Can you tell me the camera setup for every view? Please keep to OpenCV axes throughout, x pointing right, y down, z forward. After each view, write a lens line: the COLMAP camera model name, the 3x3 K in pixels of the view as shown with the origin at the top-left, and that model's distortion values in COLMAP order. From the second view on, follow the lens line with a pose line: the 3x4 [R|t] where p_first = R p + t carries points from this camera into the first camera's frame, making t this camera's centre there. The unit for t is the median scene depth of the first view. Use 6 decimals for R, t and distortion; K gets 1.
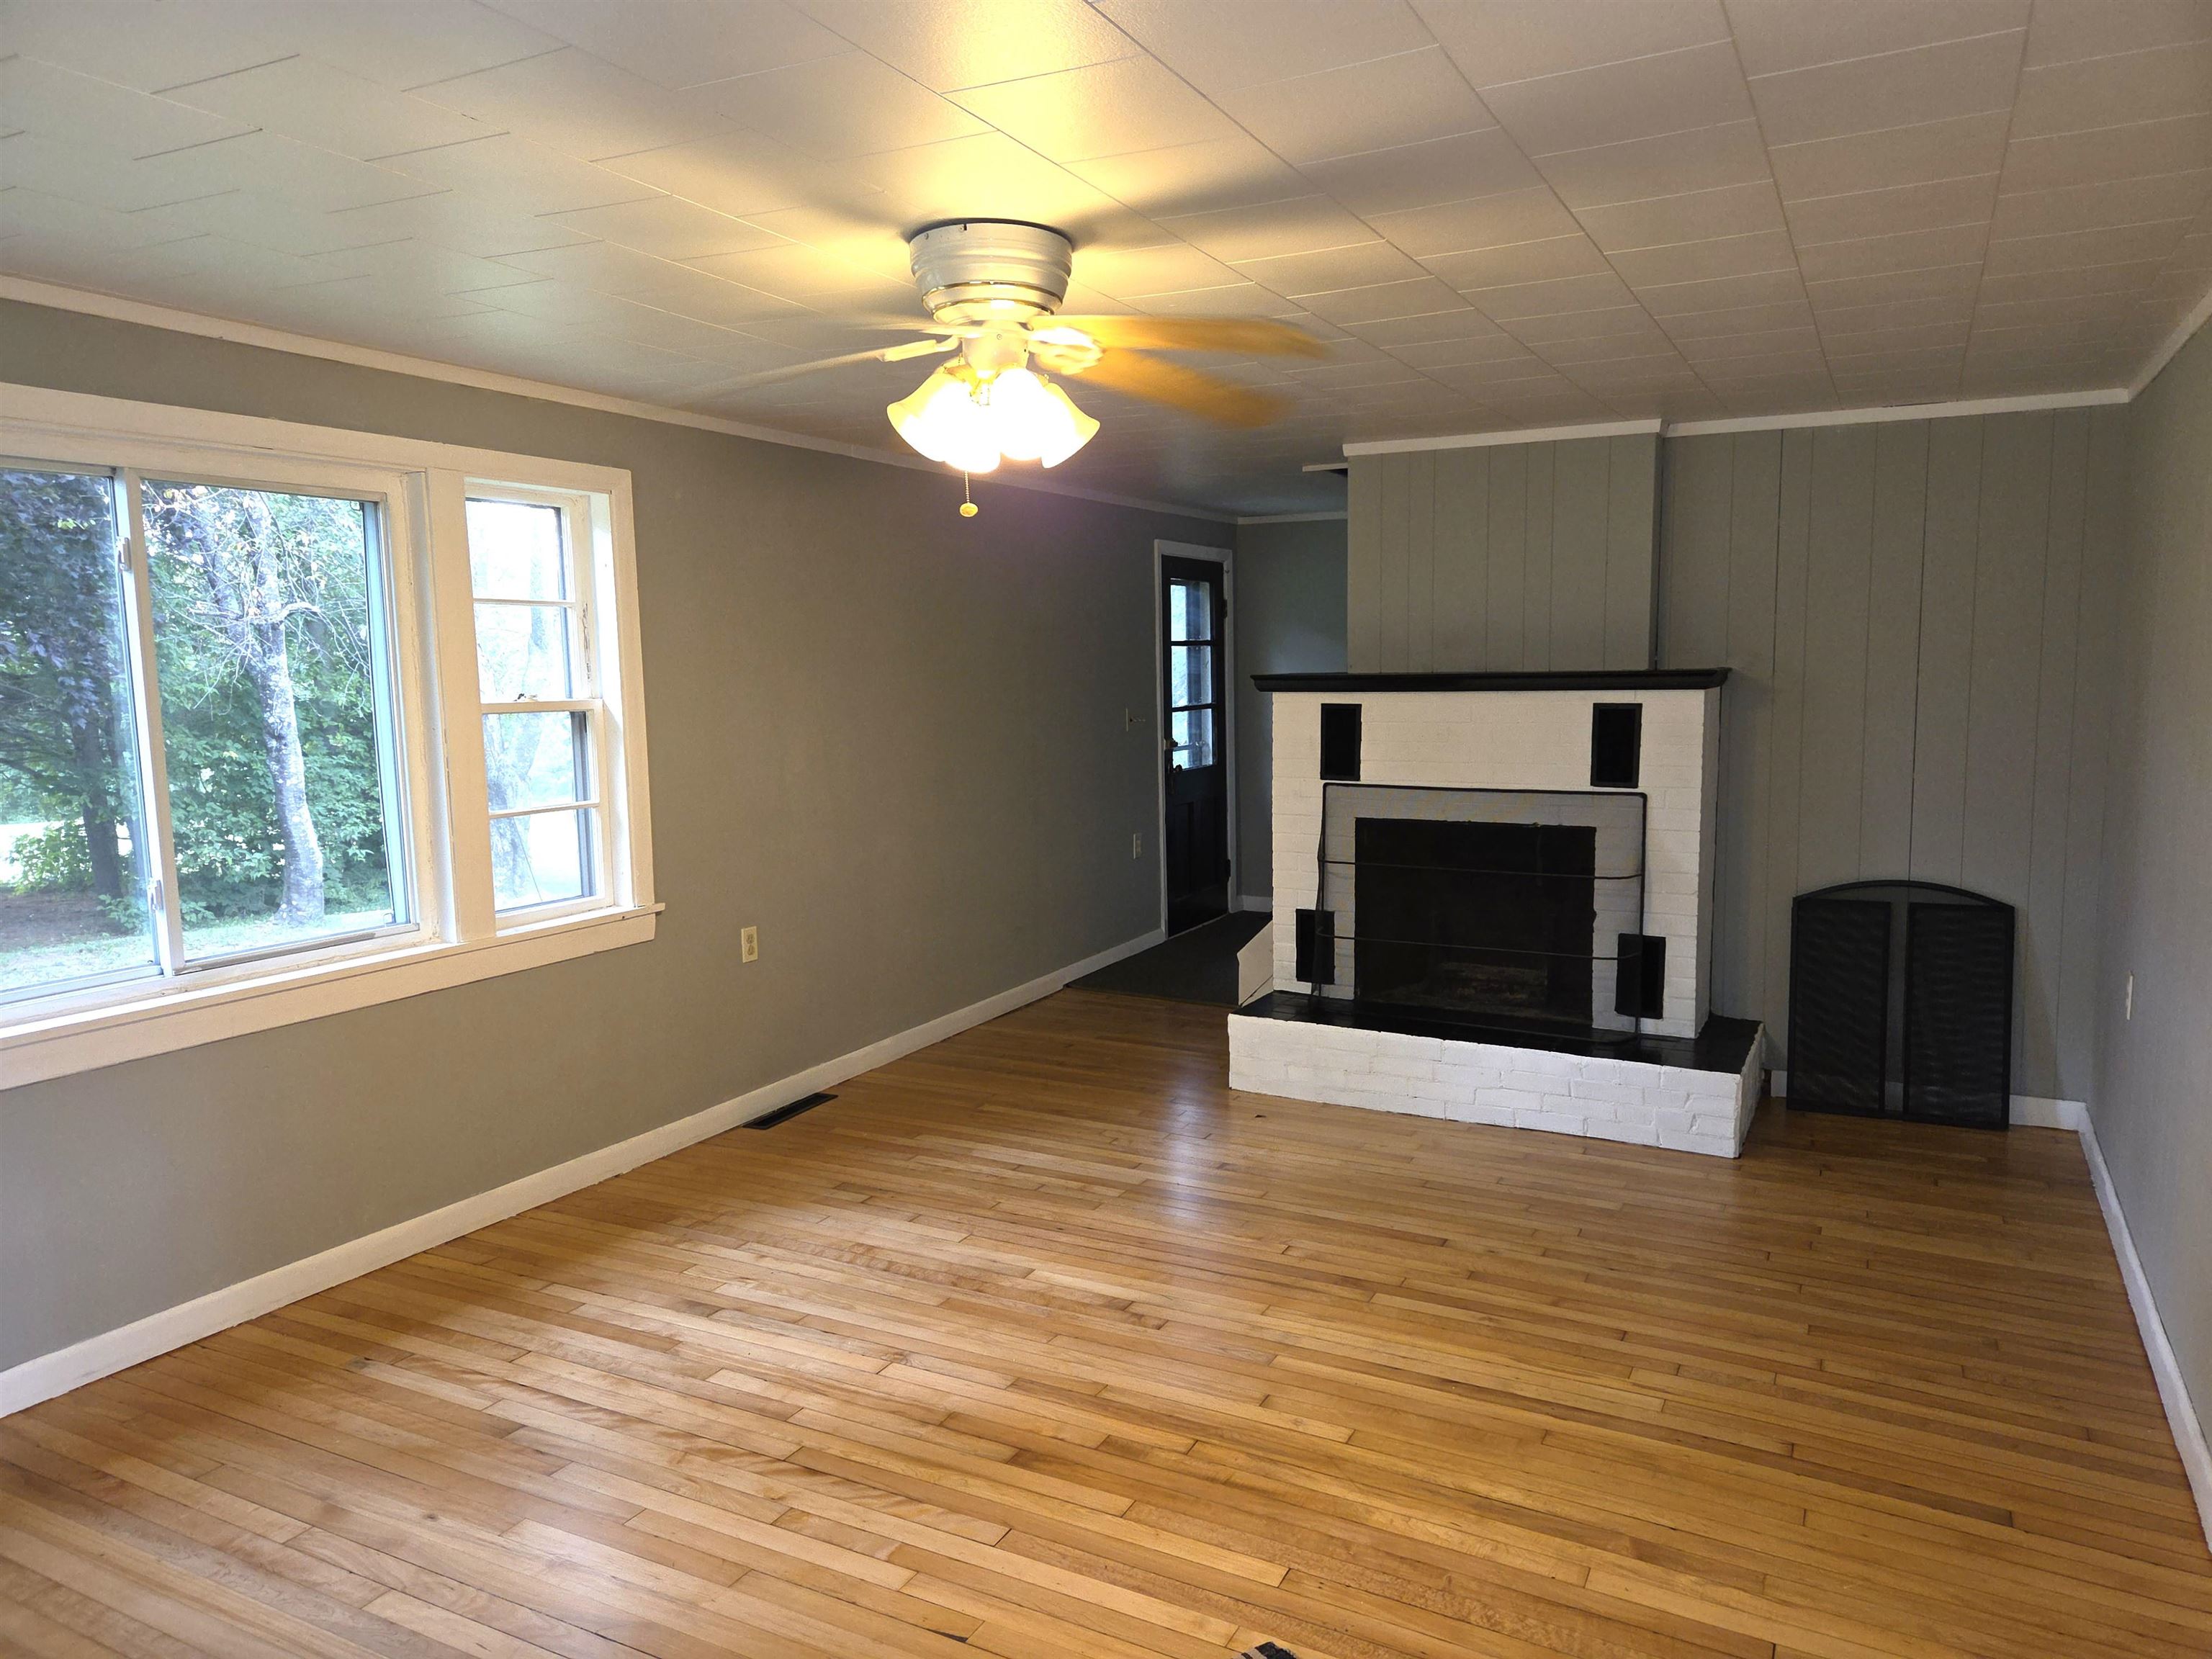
lens RADIAL K [[1471.6, 0, 1115.7], [0, 1471.6, 827.9], [0, 0, 1]] dist [0.071224, -0.055057]
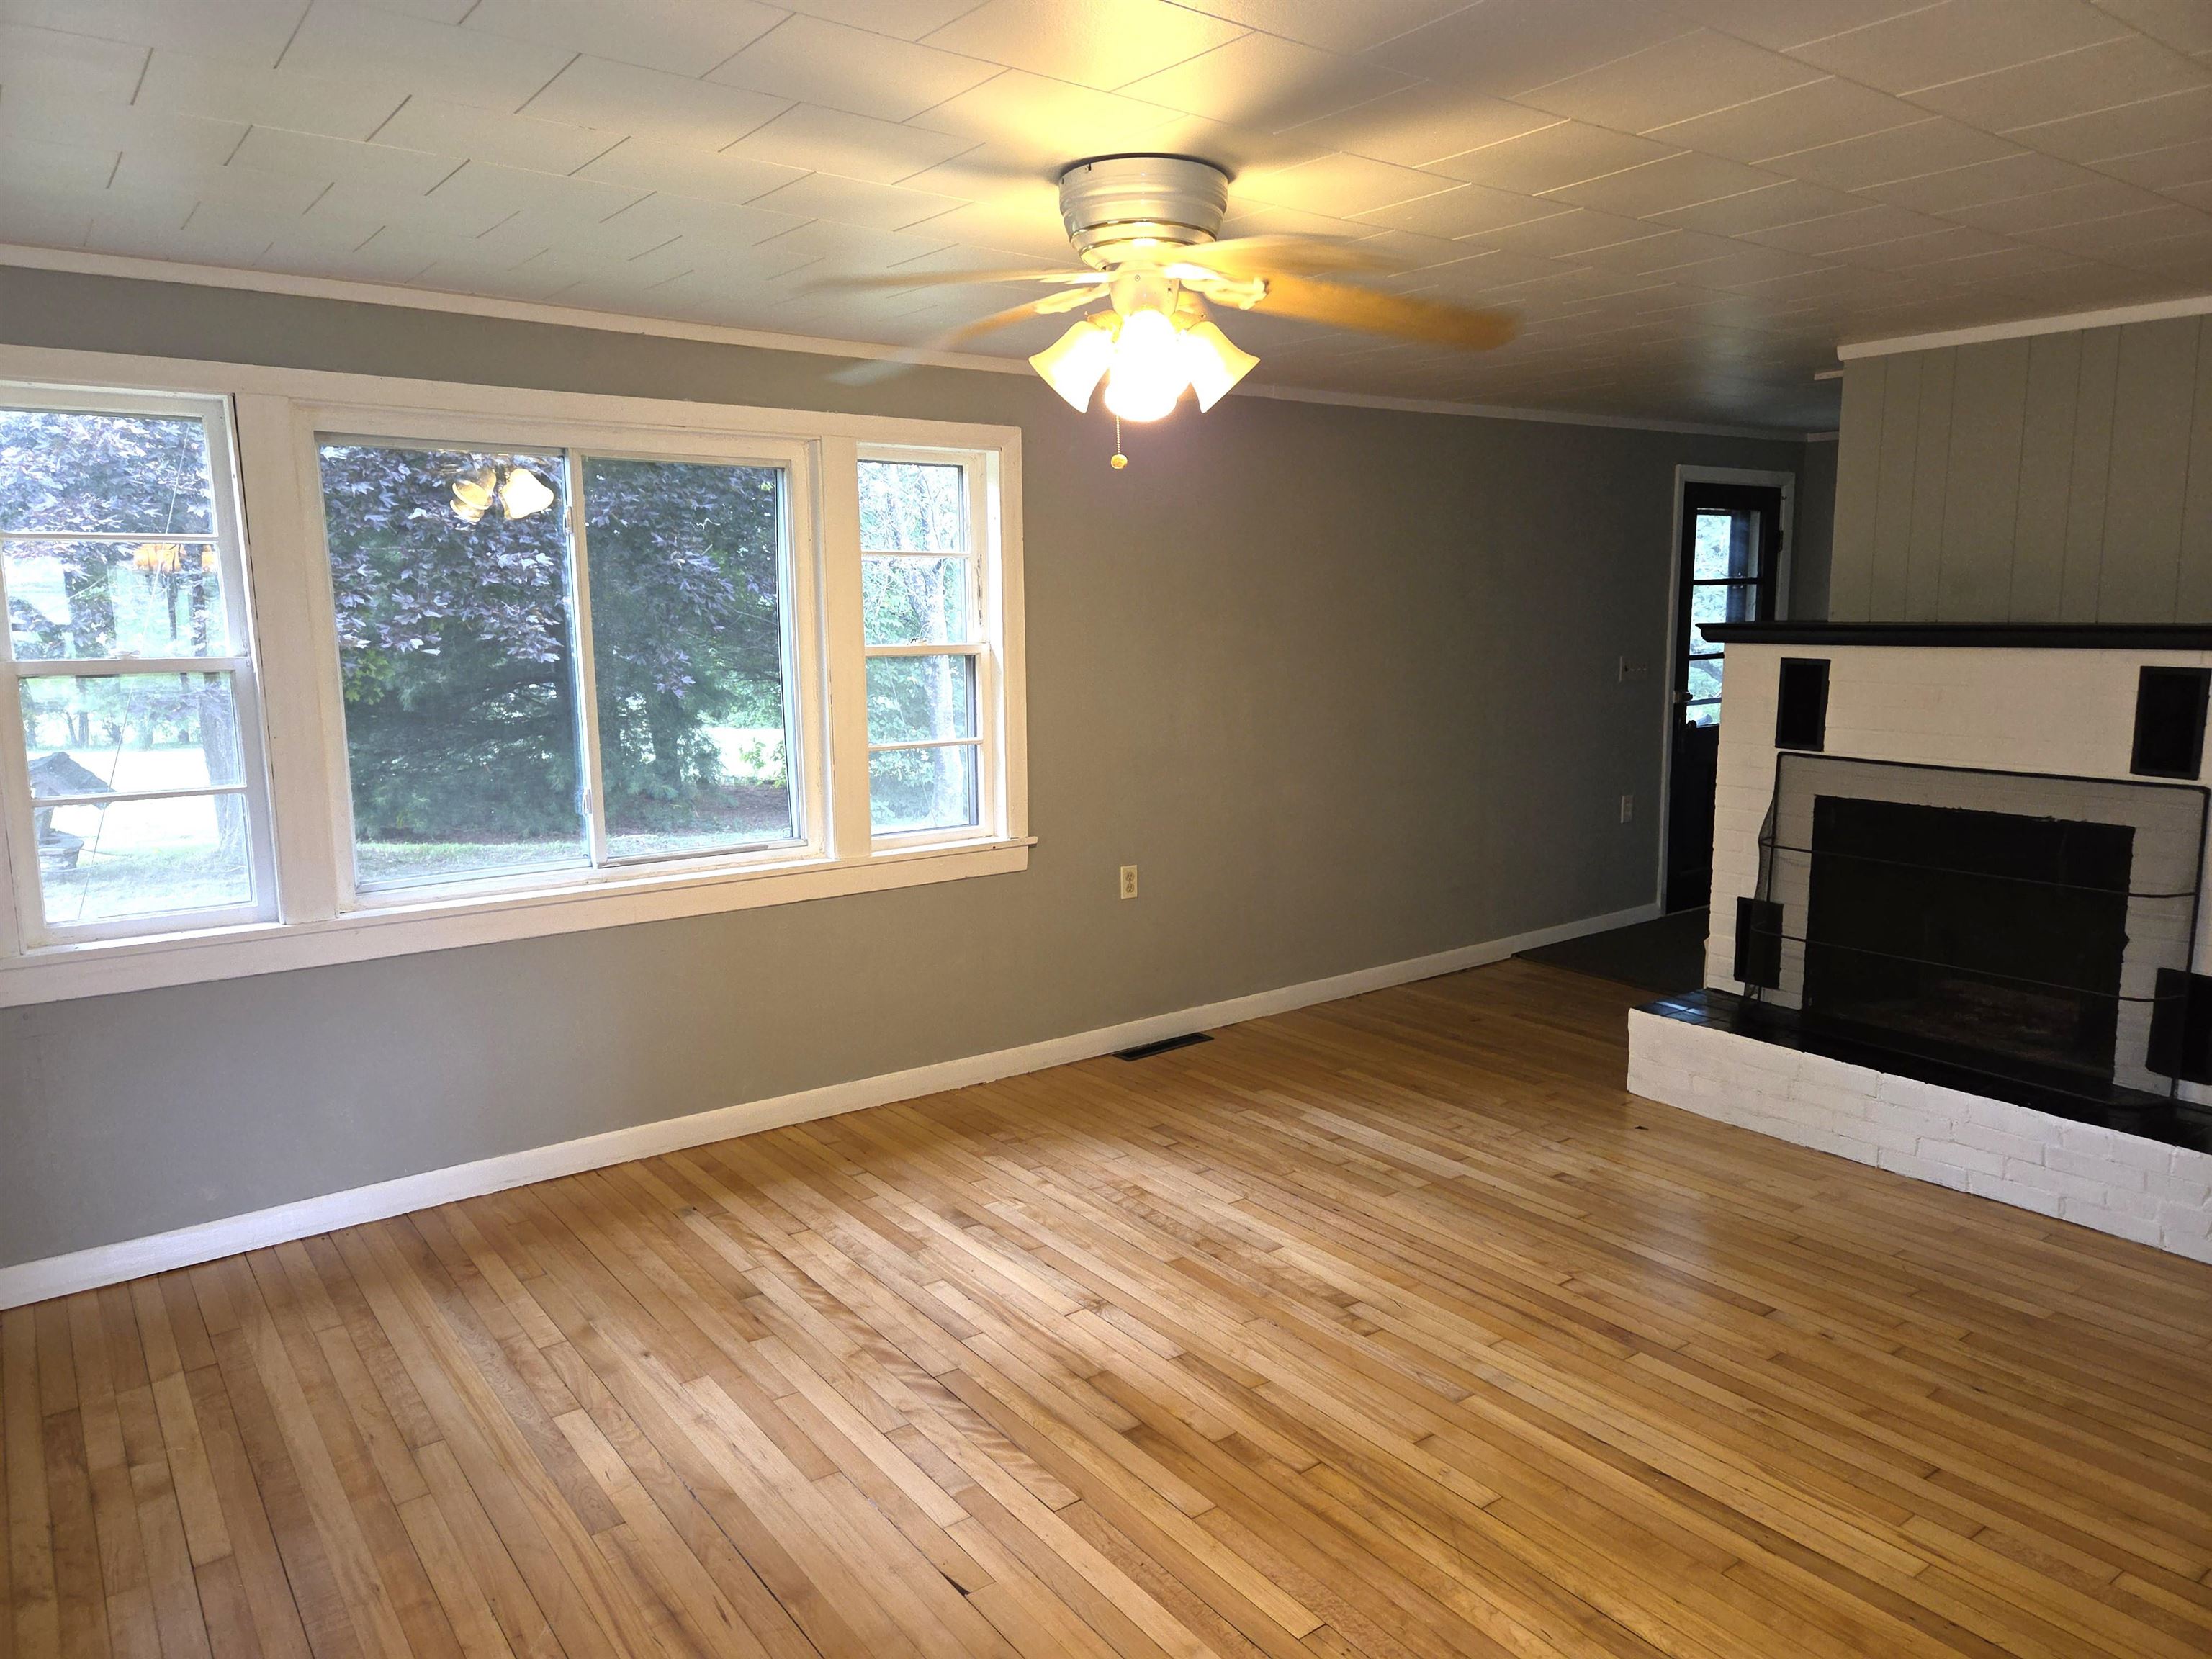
lens RADIAL K [[1471.6, 0, 1095.8], [0, 1471.6, 812.2], [0, 0, 1]] dist [0.071224, -0.055057]
pose [[0.901592, 0.066328, -0.427471, 0.218442], [-0.052185, 0.997635, 0.044732, -0.019453], [0.429427, -0.018022, 0.902922, 0.079097]]
